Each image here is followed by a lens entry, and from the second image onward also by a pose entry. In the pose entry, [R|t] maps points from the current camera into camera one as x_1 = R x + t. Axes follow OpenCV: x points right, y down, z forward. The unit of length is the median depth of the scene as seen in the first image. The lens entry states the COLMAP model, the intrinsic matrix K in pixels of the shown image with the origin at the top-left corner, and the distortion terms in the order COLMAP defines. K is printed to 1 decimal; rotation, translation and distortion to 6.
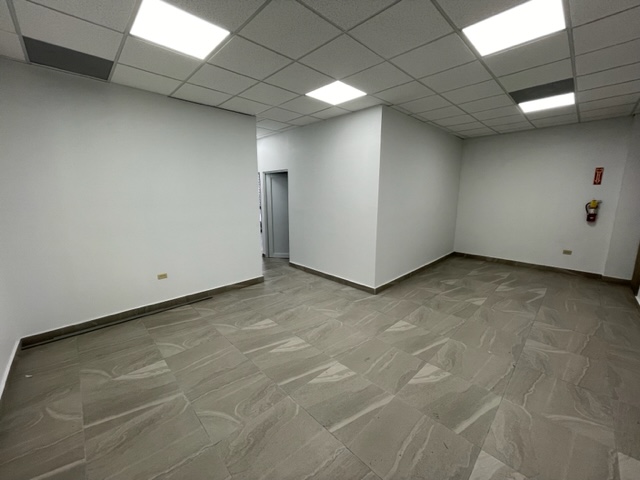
lens RADIAL K [[254.9, 0, 320.0], [0, 254.9, 240.0], [0, 0, 1]] dist [0.000086, 0.000135]
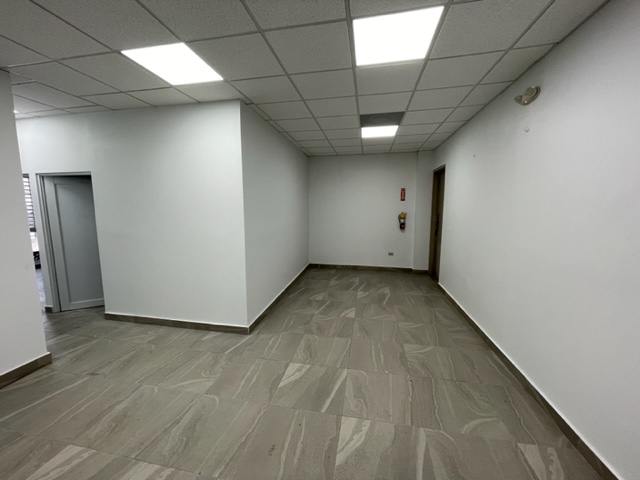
lens RADIAL K [[254.0, 0, 315.1], [0, 254.0, 238.5], [0, 0, 1]] dist [-0.000380, 0.000108]
pose [[0.824425, -0.071954, 0.561379, -0.037443], [0.103326, 0.994351, -0.024292, -0.042666], [-0.556460, 0.078032, 0.827202, 0.201512]]
